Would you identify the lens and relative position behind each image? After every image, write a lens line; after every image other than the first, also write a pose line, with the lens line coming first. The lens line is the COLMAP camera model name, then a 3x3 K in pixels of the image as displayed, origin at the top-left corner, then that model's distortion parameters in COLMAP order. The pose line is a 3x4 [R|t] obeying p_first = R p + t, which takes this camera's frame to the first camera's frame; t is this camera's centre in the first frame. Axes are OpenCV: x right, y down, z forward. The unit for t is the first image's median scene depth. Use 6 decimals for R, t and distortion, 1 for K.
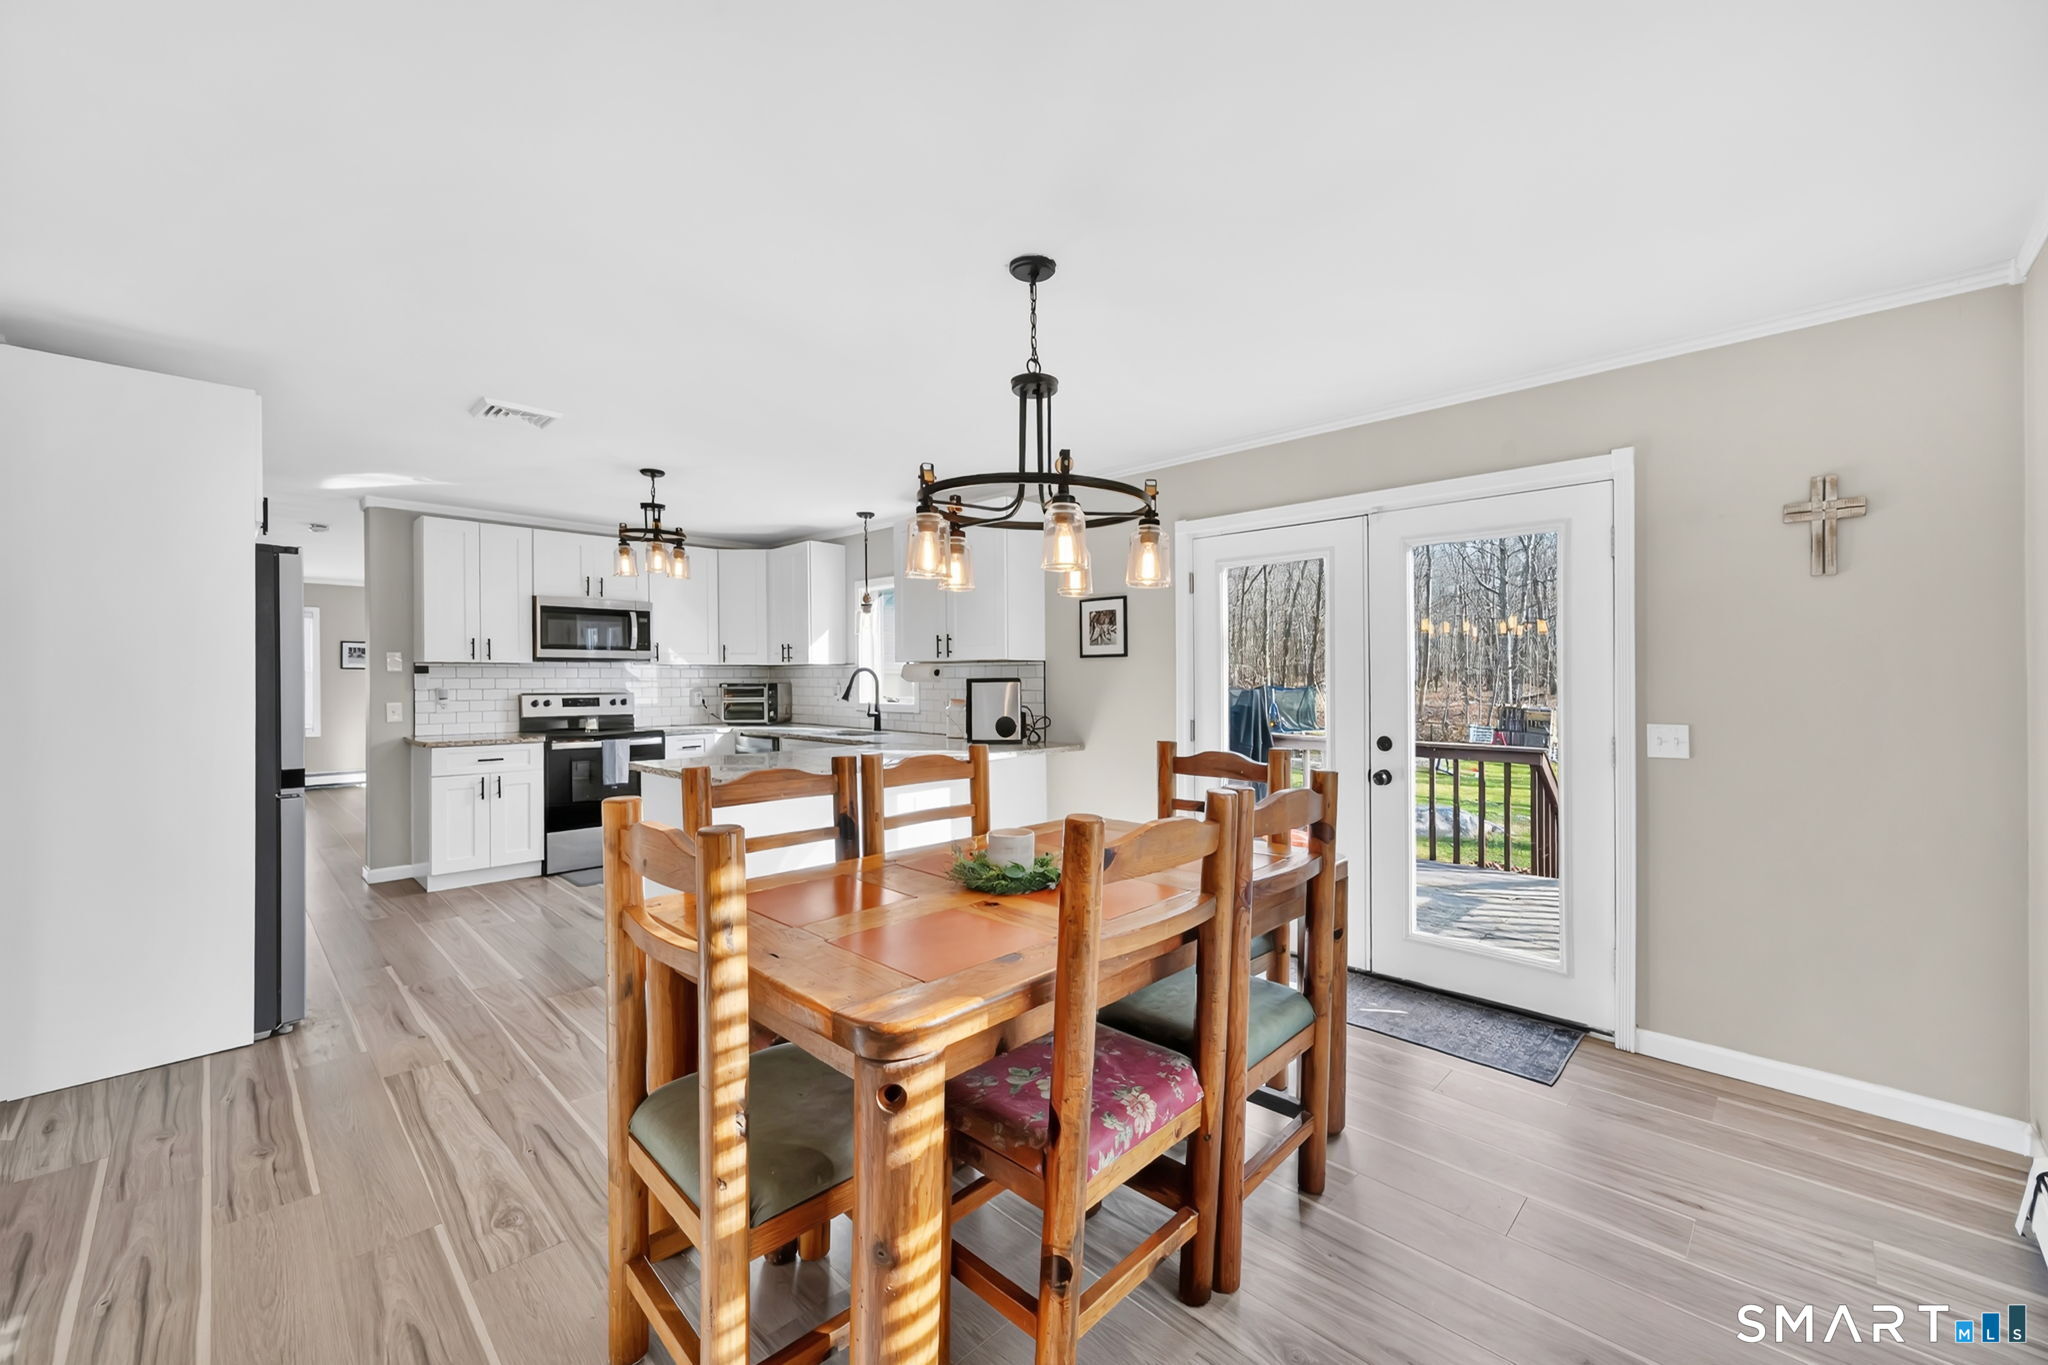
lens RADIAL K [[812.7, 0, 1020.4], [0, 812.7, 692.3], [0, 0, 1]] dist [0.005760, -0.000787]
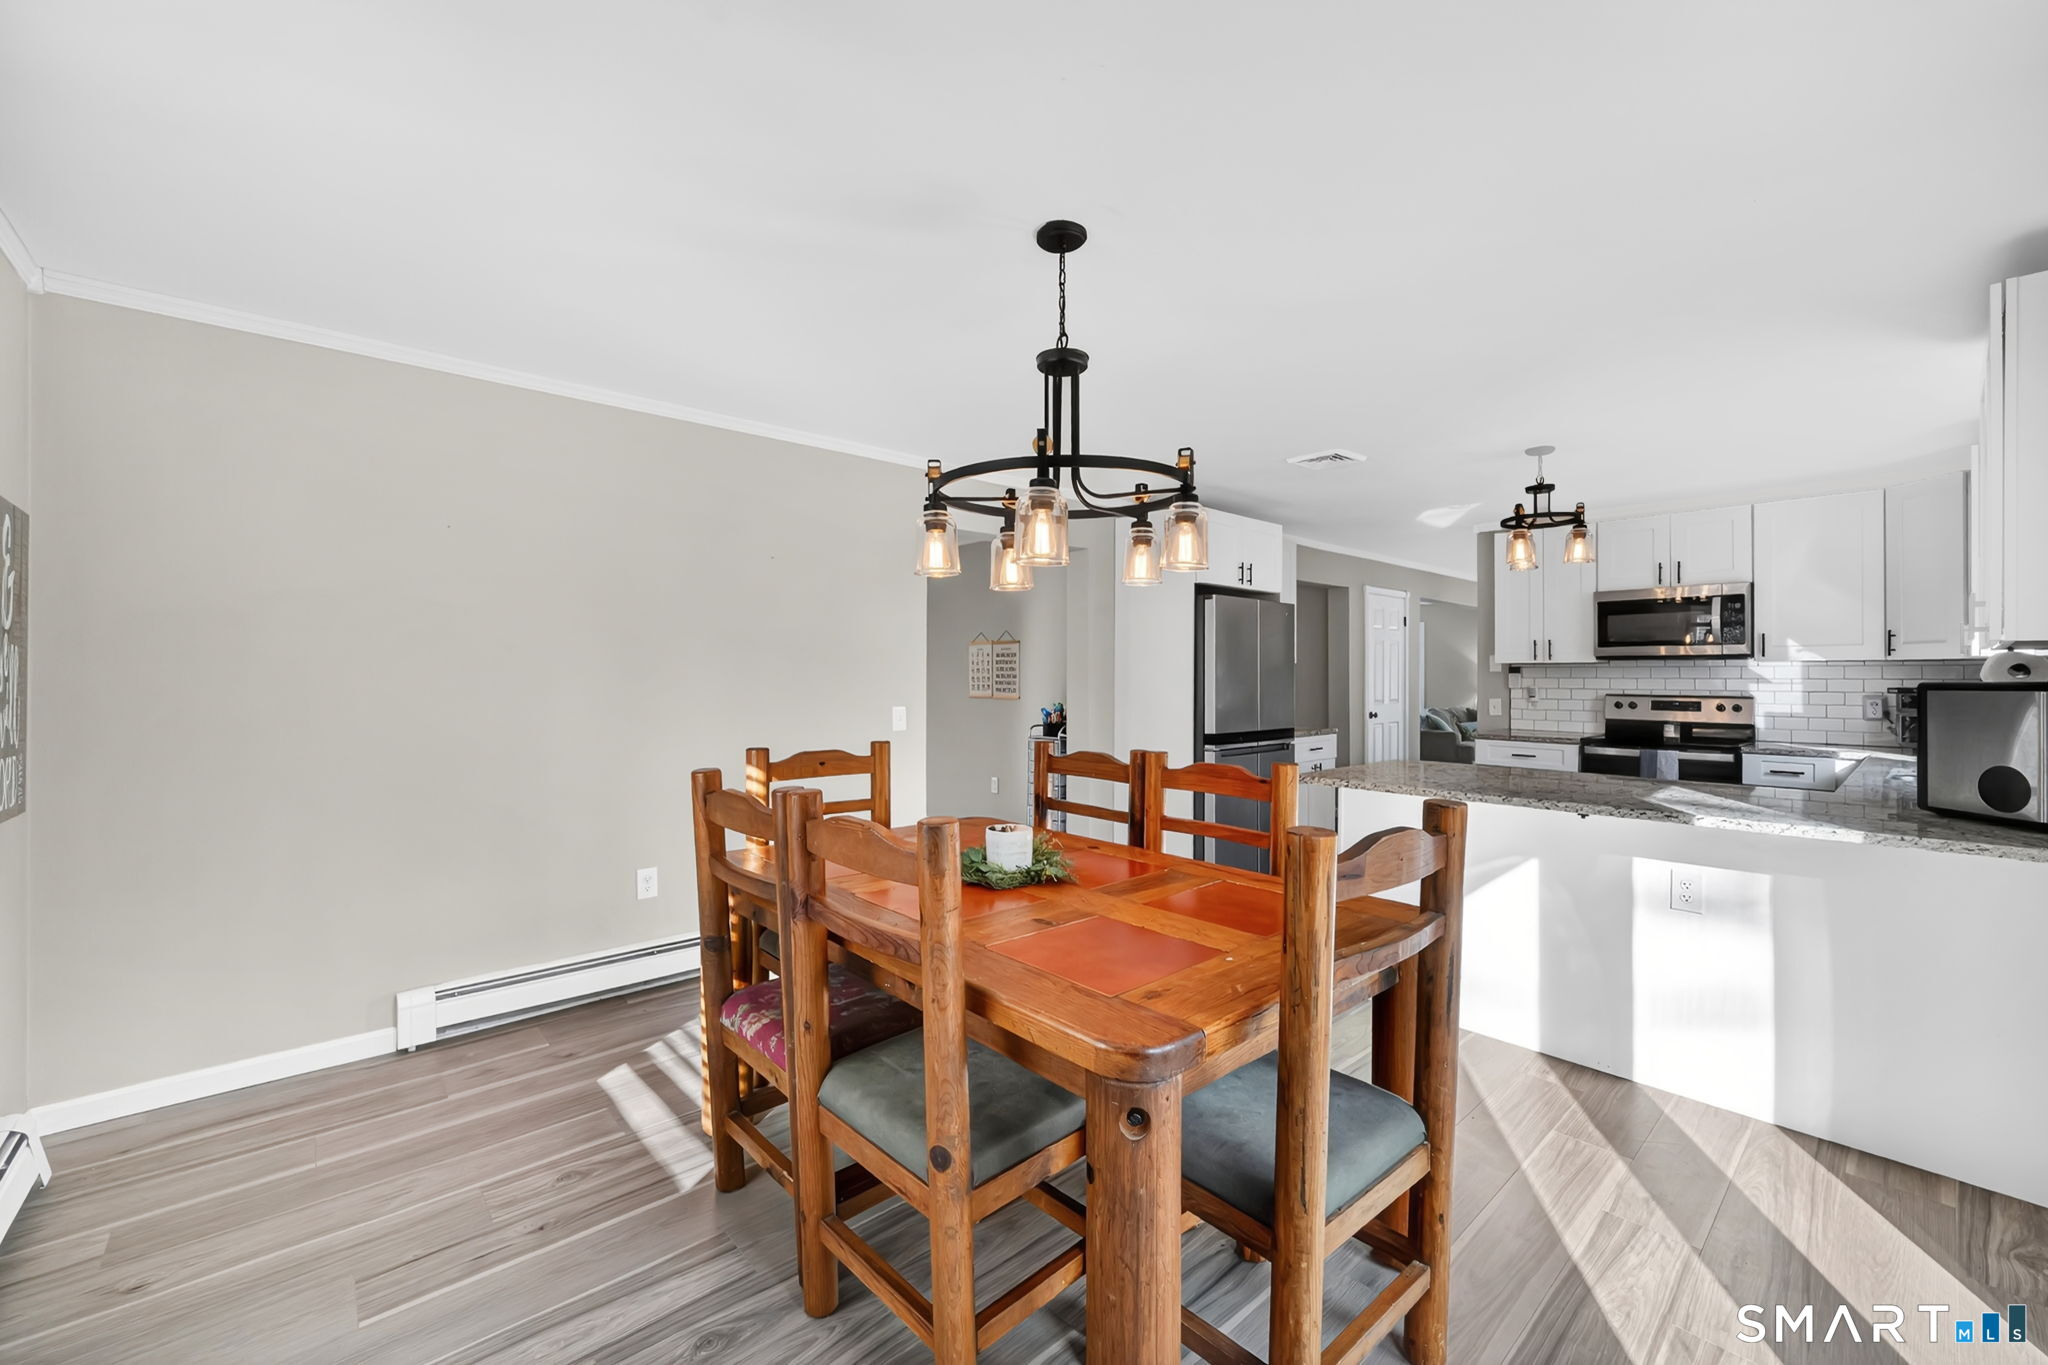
lens RADIAL K [[812.7, 0, 1051.9], [0, 812.7, 675.5], [0, 0, 1]] dist [0.005760, -0.000787]
pose [[-0.034186, 0.000292, -0.999415, 0.382344], [-0.019325, 0.999813, 0.000954, -0.008997], [0.999229, 0.019347, -0.034174, 0.405313]]
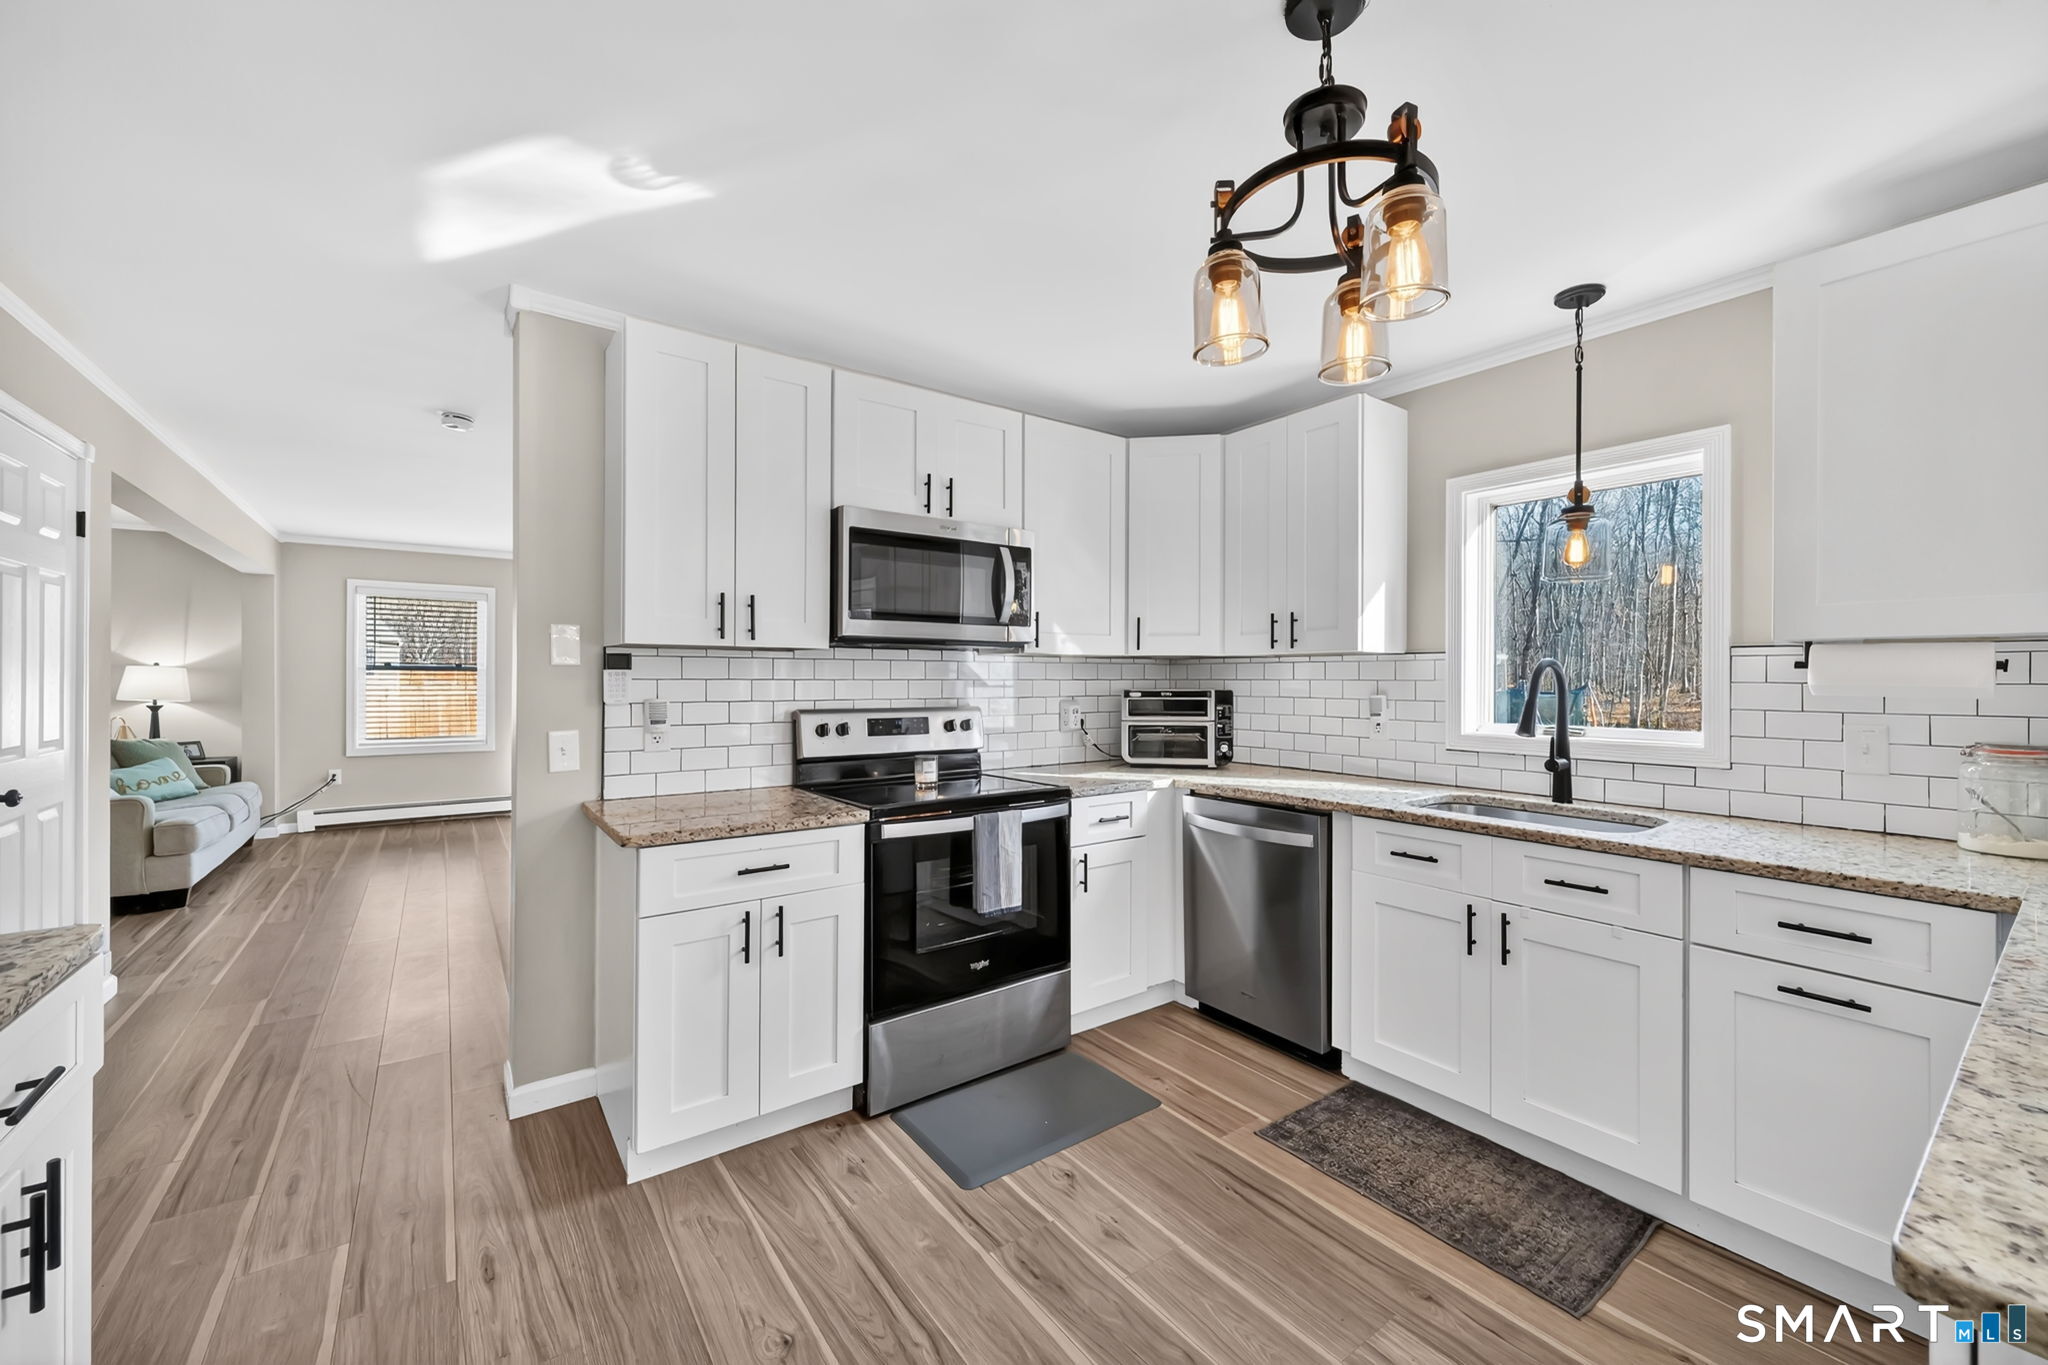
lens RADIAL K [[812.7, 0, 1036.1], [0, 812.7, 677.5], [0, 0, 1]] dist [0.005760, -0.000787]
pose [[0.990607, 0.003824, -0.136689, -0.424185], [-0.006096, 0.999850, -0.016212, -0.011908], [0.136606, 0.016893, 0.990481, 0.558387]]
